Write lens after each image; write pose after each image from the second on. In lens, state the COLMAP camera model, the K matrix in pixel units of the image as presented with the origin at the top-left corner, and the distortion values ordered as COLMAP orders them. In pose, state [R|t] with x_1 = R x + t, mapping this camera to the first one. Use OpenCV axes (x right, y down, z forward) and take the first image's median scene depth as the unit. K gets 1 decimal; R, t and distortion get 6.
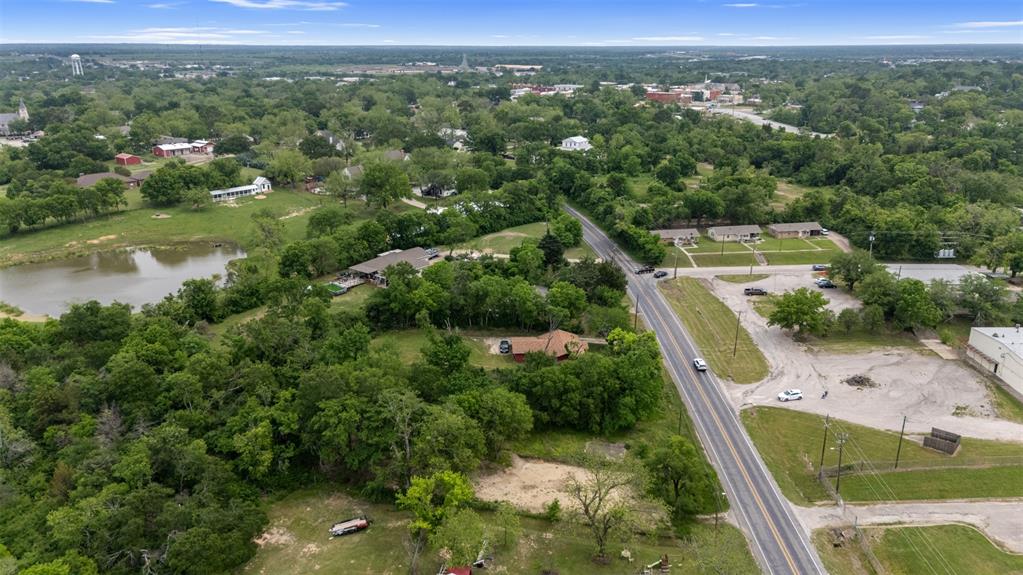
lens RADIAL K [[743.6, 0, 511.9], [0, 743.6, 303.2], [0, 0, 1]] dist [0.081797, -0.091110]
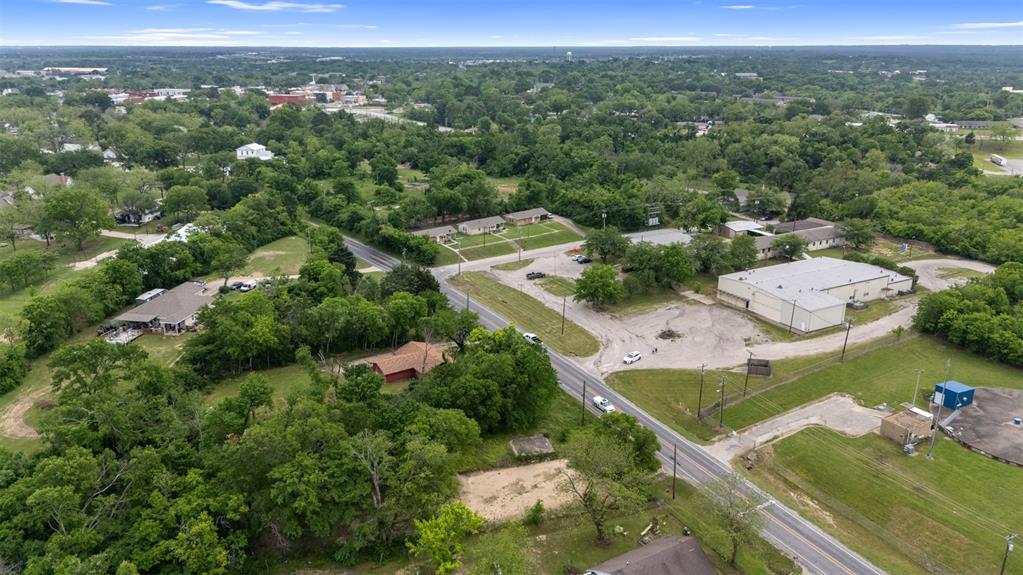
lens RADIAL K [[743.6, 0, 511.9], [0, 743.6, 303.2], [0, 0, 1]] dist [0.081797, -0.091110]
pose [[0.864739, -0.166138, 0.473946, -0.230255], [0.166776, 0.985140, 0.041042, -0.026227], [-0.473722, 0.043552, 0.879597, 0.068767]]
